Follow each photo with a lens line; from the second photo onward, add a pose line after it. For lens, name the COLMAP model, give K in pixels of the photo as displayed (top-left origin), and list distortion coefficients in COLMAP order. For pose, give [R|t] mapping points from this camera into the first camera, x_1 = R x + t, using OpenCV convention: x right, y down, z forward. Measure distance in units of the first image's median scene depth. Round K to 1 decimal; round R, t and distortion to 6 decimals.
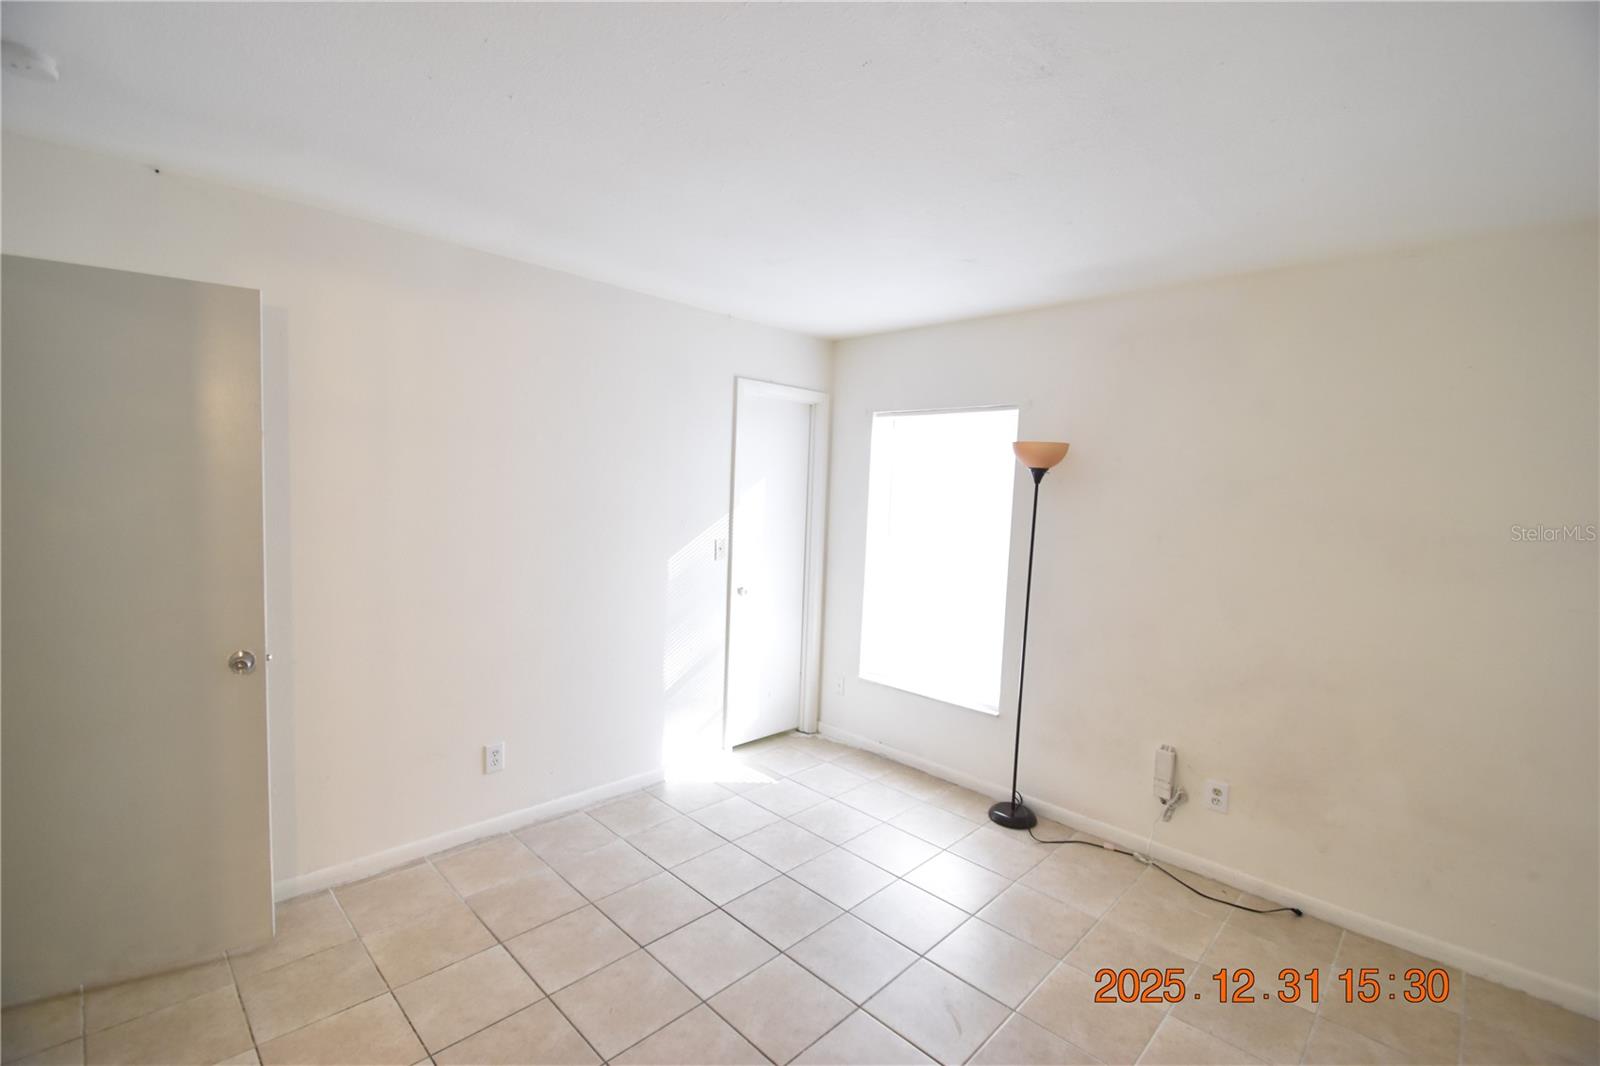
lens RADIAL K [[697.4, 0, 798.8], [0, 697.4, 536.2], [0, 0, 1]] dist [0.002864, -0.009272]
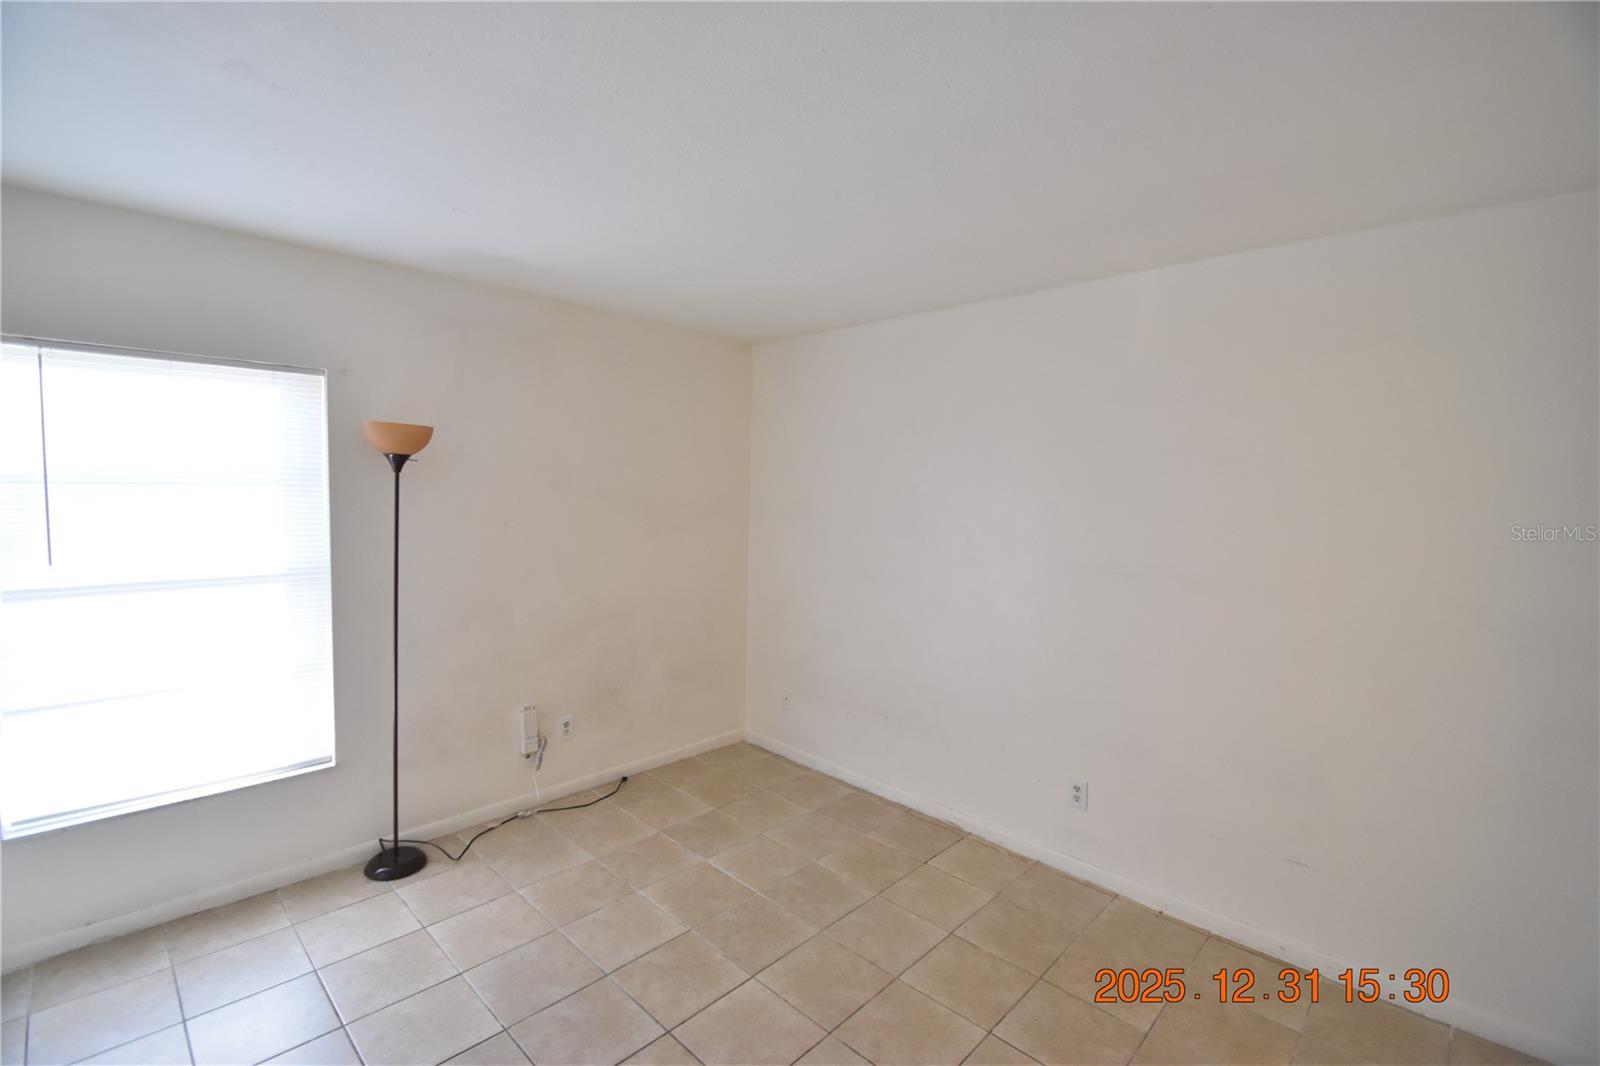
lens RADIAL K [[697.4, 0, 796.3], [0, 697.4, 529.4], [0, 0, 1]] dist [0.002864, -0.009272]
pose [[0.003096, -0.096301, 0.995347, -0.533398], [0.052854, 0.993977, 0.096004, -0.063737], [-0.998597, 0.052311, 0.008167, 0.518338]]
